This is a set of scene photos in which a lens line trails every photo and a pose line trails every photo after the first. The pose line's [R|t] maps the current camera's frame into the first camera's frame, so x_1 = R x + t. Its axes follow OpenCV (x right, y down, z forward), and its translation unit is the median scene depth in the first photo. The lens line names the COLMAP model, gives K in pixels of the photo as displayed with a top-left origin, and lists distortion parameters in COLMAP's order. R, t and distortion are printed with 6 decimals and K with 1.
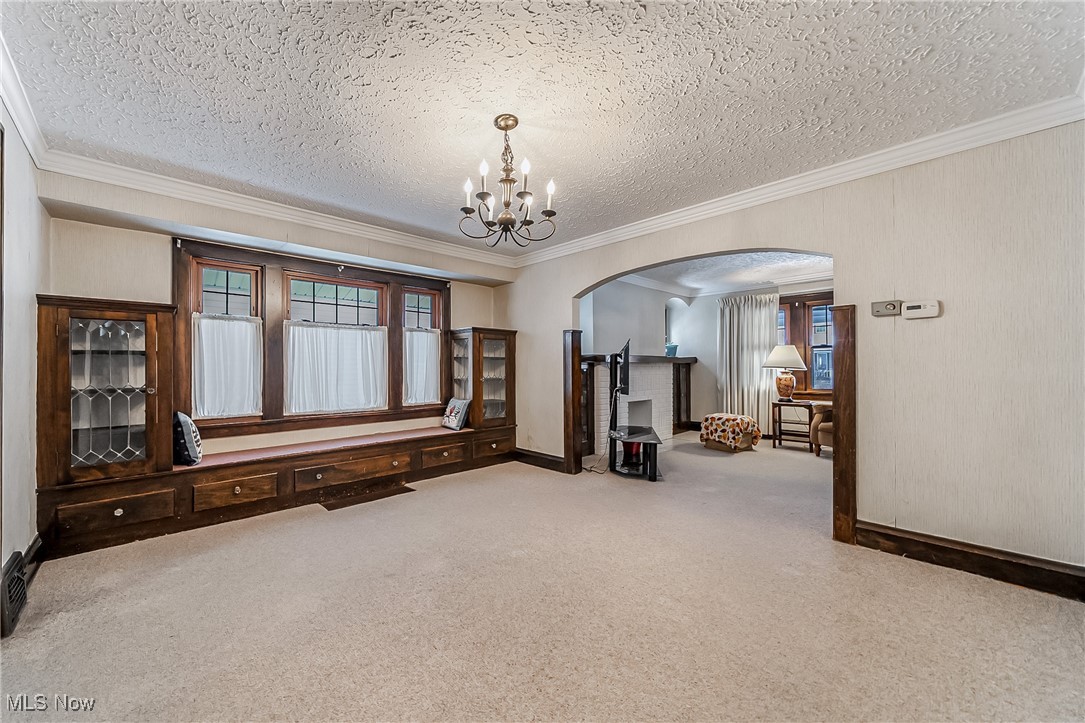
lens RADIAL K [[379.6, 0, 541.6], [0, 379.6, 369.0], [0, 0, 1]] dist [0.001683, -0.000241]
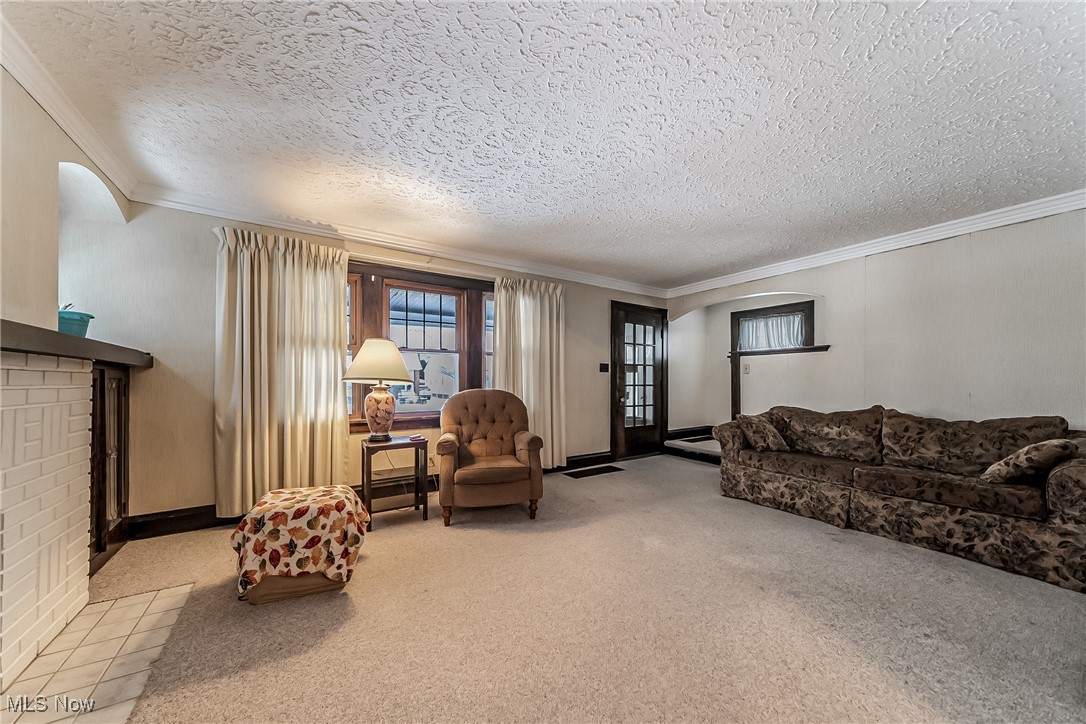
lens RADIAL K [[379.9, 0, 532.4], [0, 379.9, 385.8], [0, 0, 1]] dist [0.001683, -0.000241]
pose [[0.258988, -0.002662, 0.965877, 0.153389], [0.002057, 0.999995, 0.002204, 0.003598], [-0.965878, 0.001416, 0.258992, 0.637853]]
